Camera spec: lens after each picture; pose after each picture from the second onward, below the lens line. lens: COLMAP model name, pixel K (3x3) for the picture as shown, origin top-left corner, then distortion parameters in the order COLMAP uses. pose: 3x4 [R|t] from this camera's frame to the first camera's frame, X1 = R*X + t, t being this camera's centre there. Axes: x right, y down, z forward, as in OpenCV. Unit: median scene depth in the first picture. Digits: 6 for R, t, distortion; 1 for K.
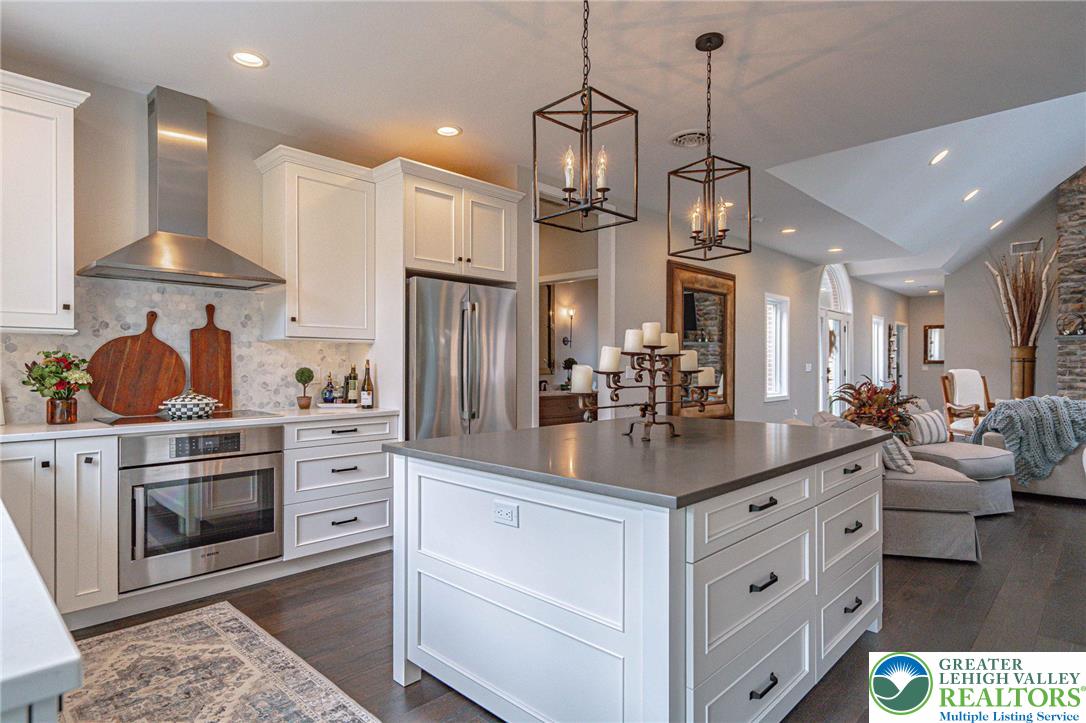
lens RADIAL K [[581.0, 0, 538.6], [0, 581.0, 364.3], [0, 0, 1]] dist [0.000339, -0.000633]
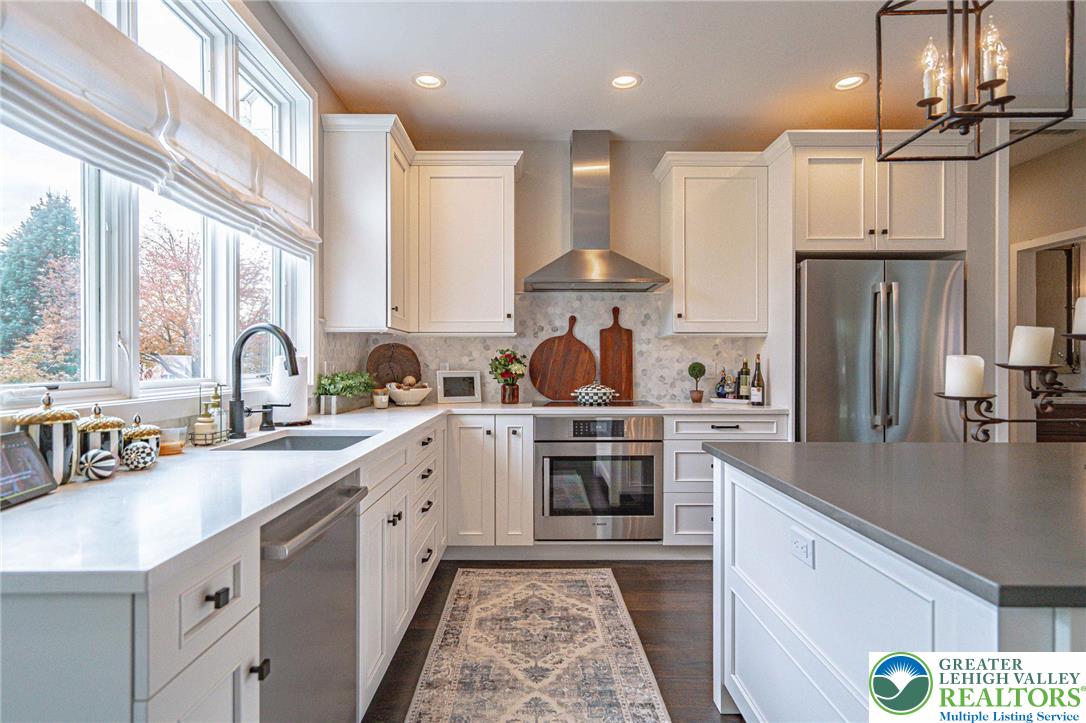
lens RADIAL K [[559.3, 0, 541.9], [0, 559.3, 361.3], [0, 0, 1]] dist [0.000895, -0.000240]
pose [[0.702169, -0.001325, -0.712009, 0.132393], [0.000493, 0.999999, -0.001374, 0.006229], [0.712010, 0.000614, 0.702169, 0.131862]]
